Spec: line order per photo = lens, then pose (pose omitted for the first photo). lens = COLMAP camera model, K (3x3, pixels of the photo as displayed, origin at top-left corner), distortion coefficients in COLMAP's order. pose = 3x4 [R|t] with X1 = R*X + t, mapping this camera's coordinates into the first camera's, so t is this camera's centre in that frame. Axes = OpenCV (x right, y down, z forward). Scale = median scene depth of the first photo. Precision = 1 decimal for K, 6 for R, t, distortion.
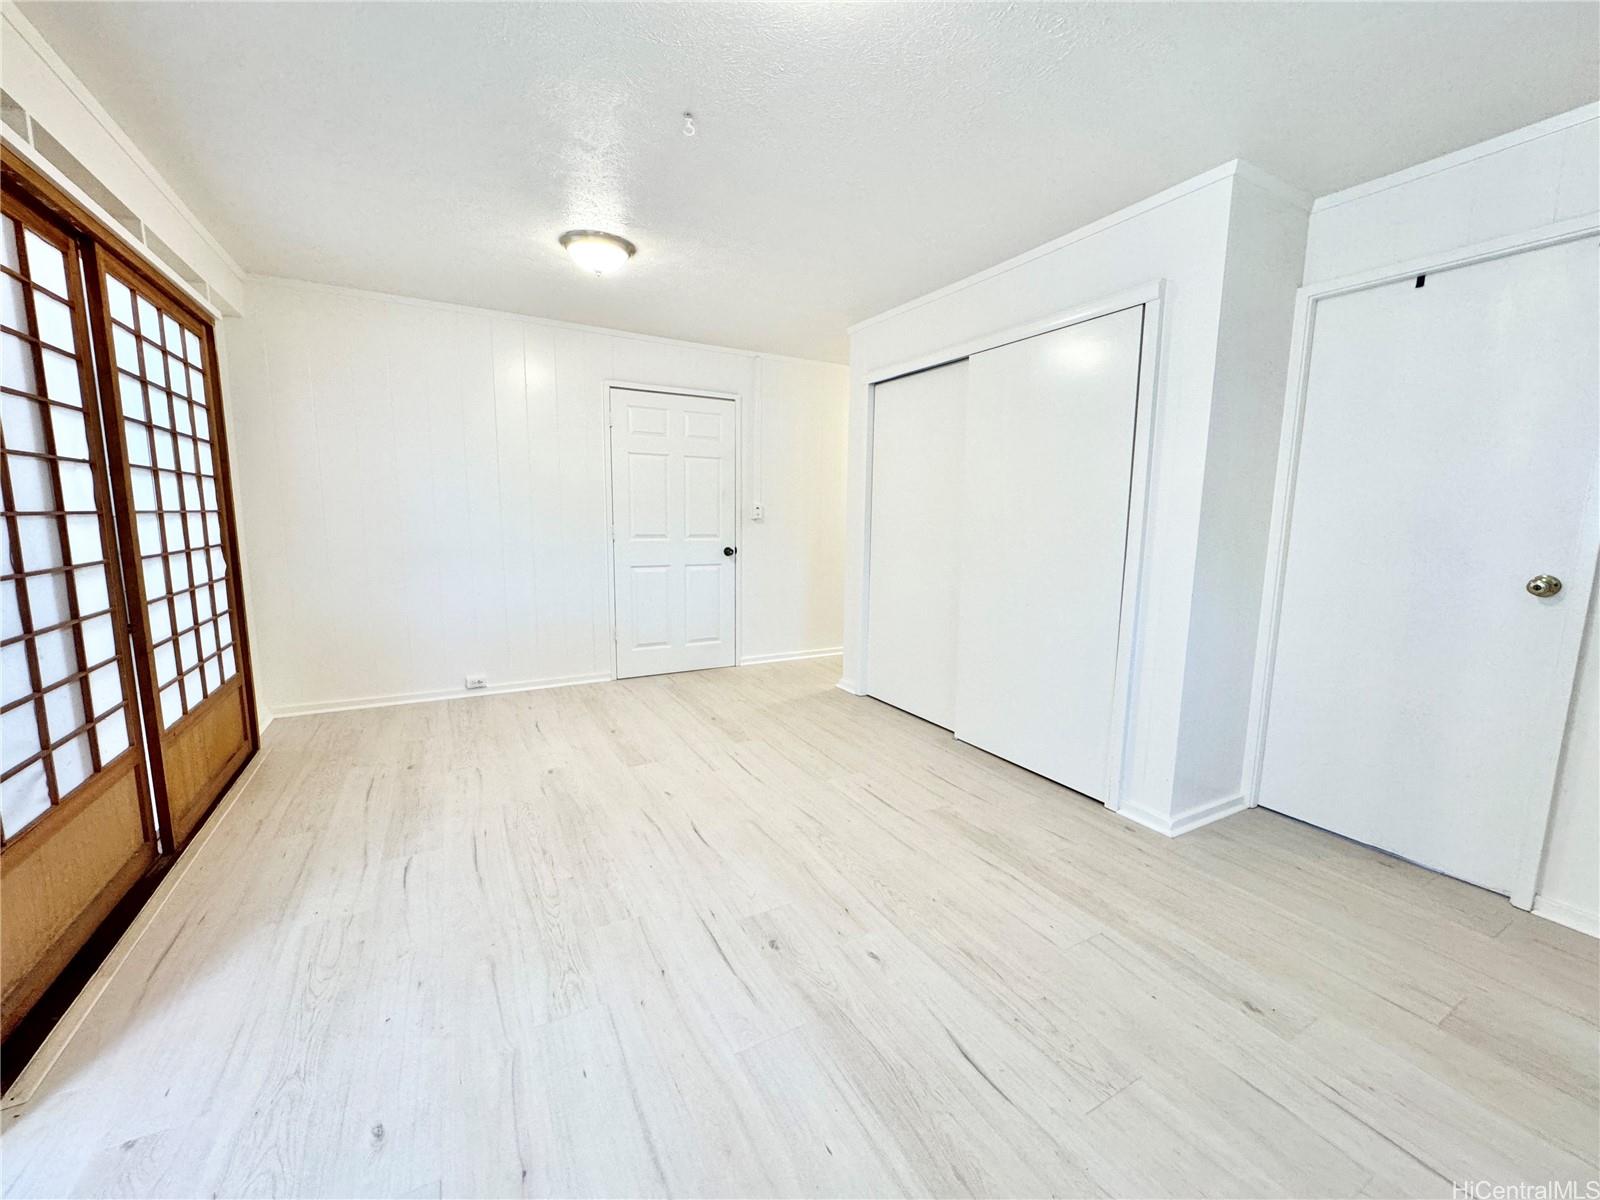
lens RADIAL K [[639.5, 0, 801.9], [0, 639.5, 603.6], [0, 0, 1]] dist [-0.002999, 0.000970]
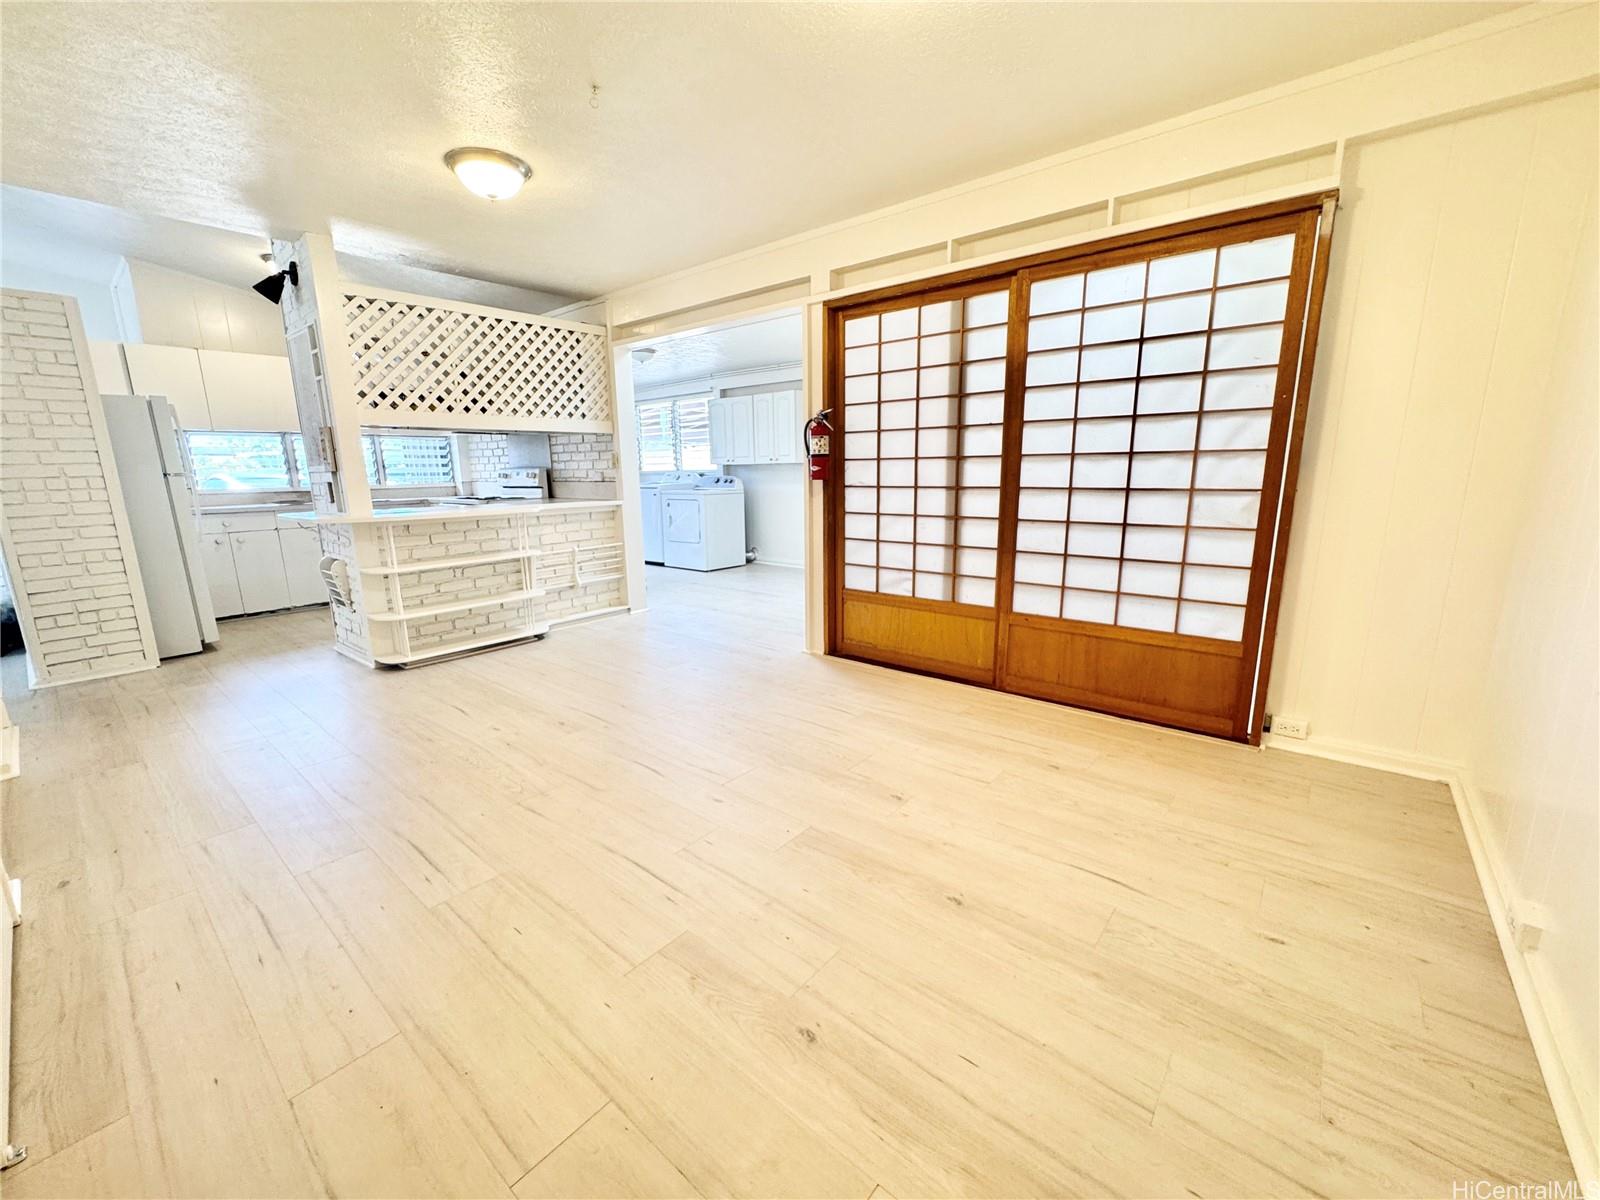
lens RADIAL K [[639.5, 0, 796.5], [0, 639.5, 602.3], [0, 0, 1]] dist [-0.002999, 0.000970]
pose [[-0.935444, 0.072036, -0.346056, -0.038856], [-0.047103, 0.944878, 0.324016, -0.200522], [0.350322, 0.319399, -0.880488, 1.609111]]
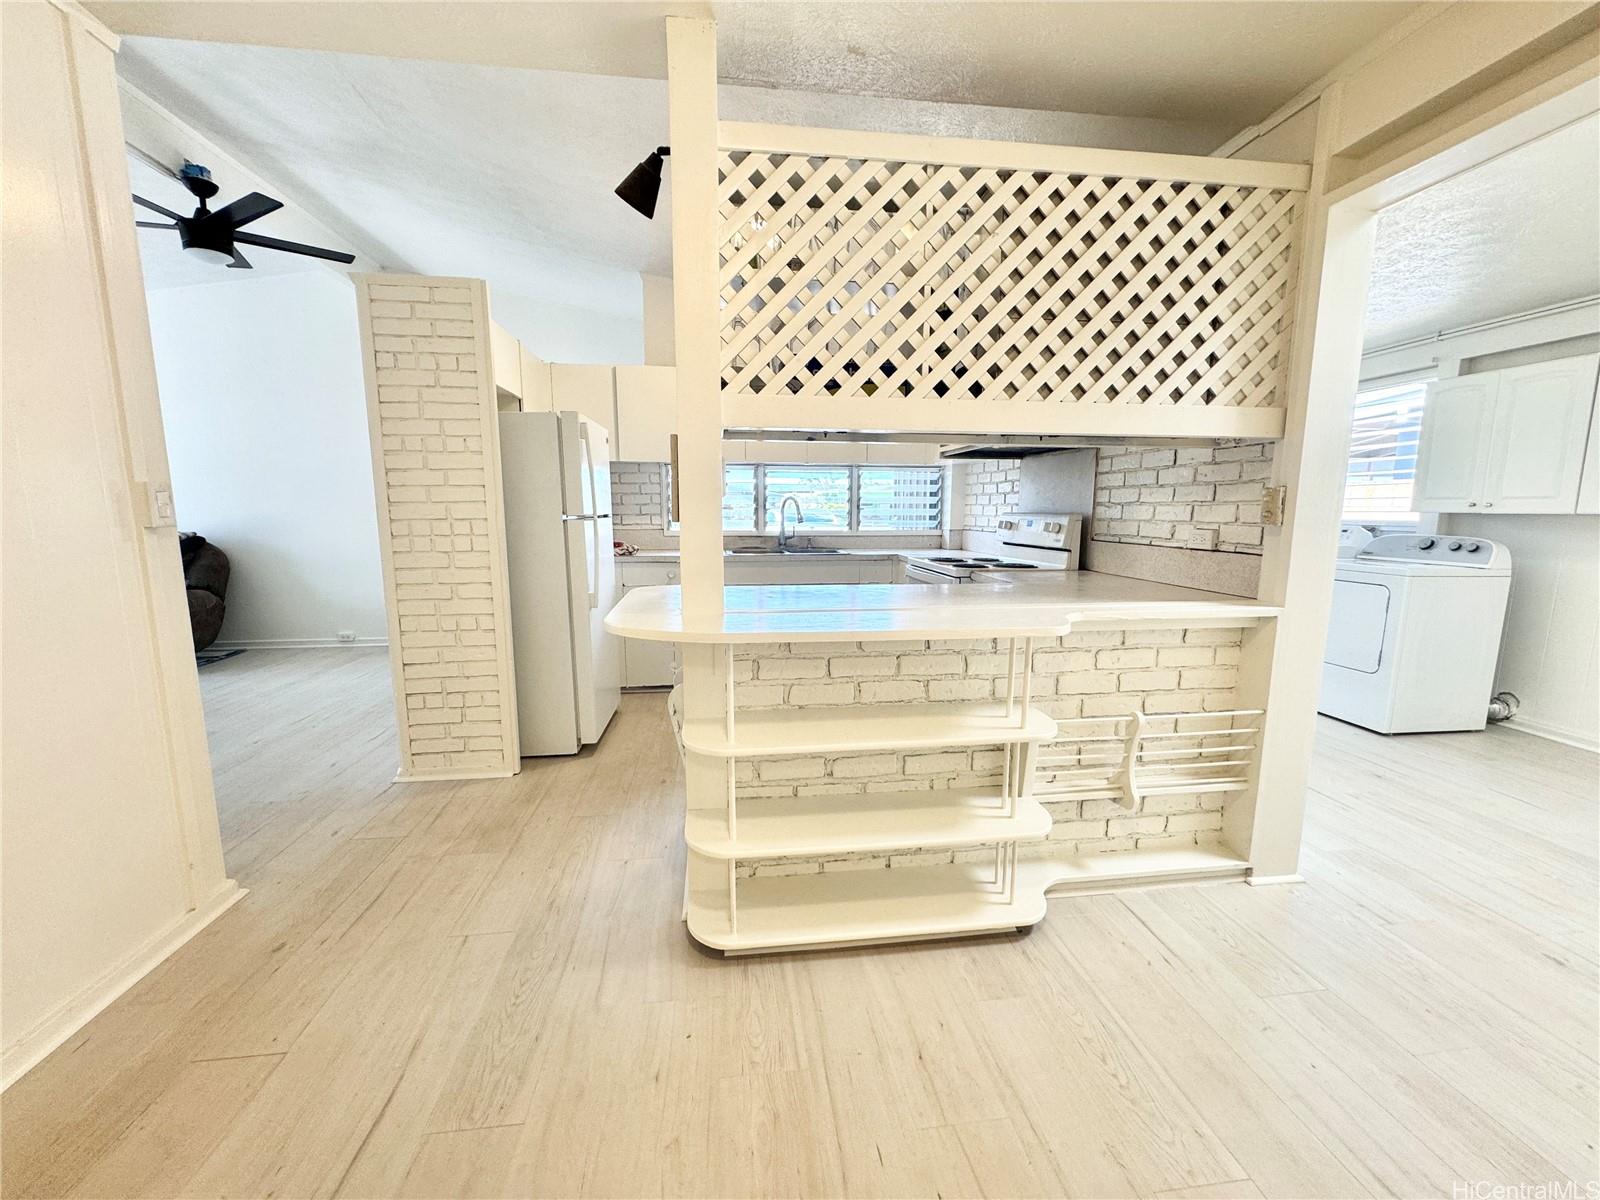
lens RADIAL K [[639.5, 0, 804.6], [0, 639.5, 598.3], [0, 0, 1]] dist [-0.002999, 0.000970]
pose [[-0.929422, -0.069171, 0.362477, 0.008398], [0.033258, 0.962576, 0.268963, -0.080987], [-0.367516, 0.262036, -0.892339, 0.583548]]
